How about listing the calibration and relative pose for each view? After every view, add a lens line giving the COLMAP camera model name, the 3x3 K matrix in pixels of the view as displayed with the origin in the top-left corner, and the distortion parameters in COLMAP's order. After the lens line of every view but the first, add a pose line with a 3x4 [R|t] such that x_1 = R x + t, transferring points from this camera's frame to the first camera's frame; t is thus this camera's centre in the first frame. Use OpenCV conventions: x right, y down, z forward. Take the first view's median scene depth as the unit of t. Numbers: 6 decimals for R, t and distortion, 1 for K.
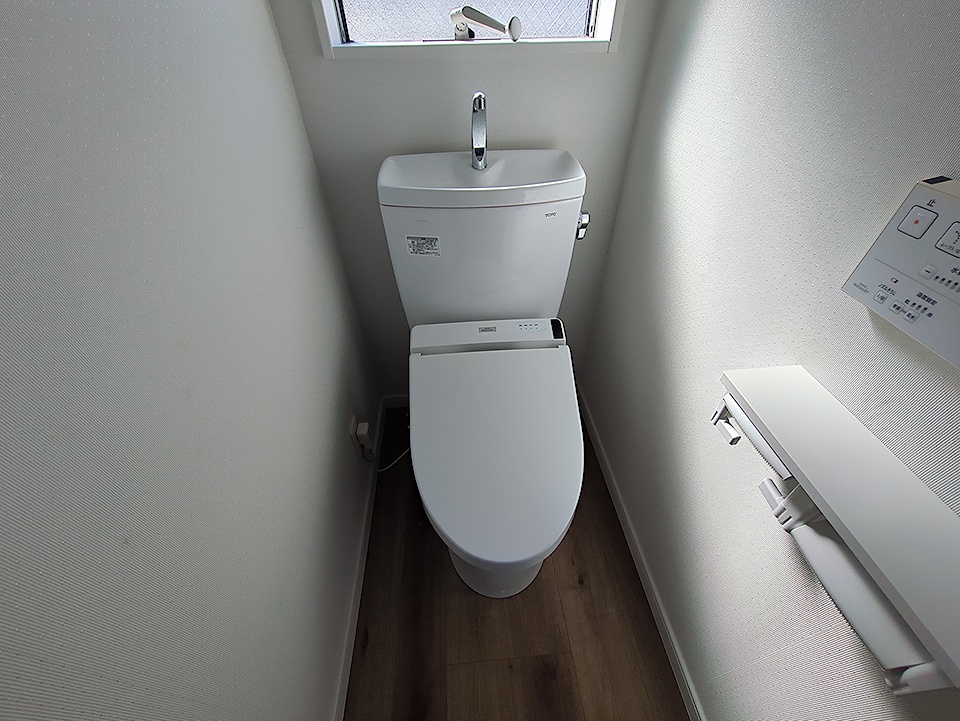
lens RADIAL K [[378.6, 0, 481.4], [0, 378.6, 361.0], [0, 0, 1]] dist [0.000663, 0.000279]
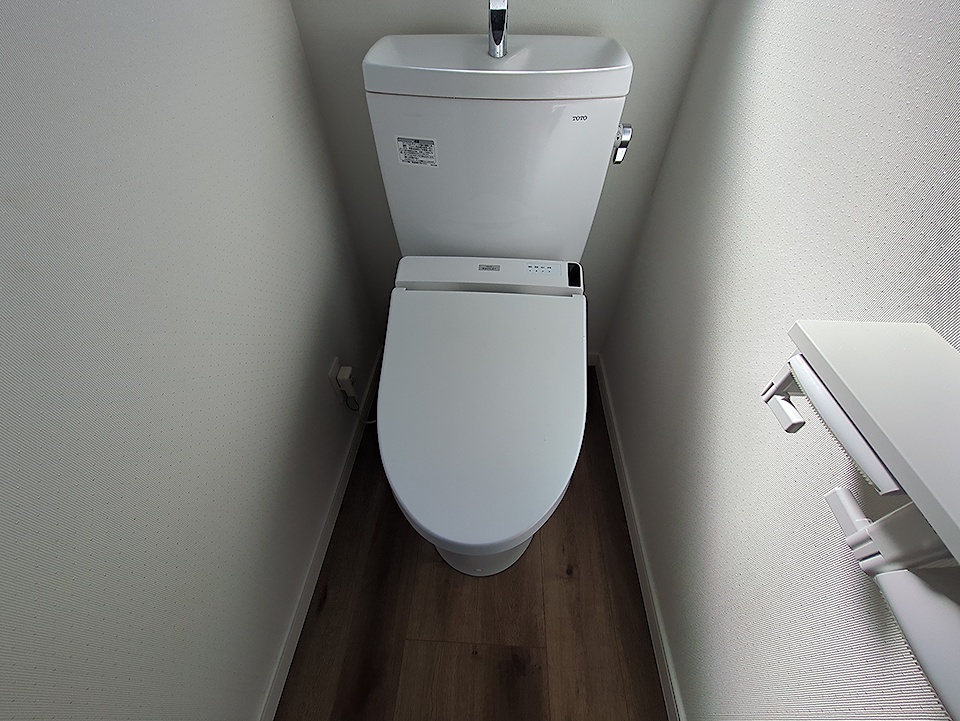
lens RADIAL K [[378.6, 0, 481.4], [0, 378.6, 361.0], [0, 0, 1]] dist [0.000663, 0.000279]
pose [[0.991292, 0.106961, -0.076806, 0.086468], [-0.100965, 0.991818, 0.078118, 0.057391], [0.084533, -0.069683, 0.993981, 0.164879]]
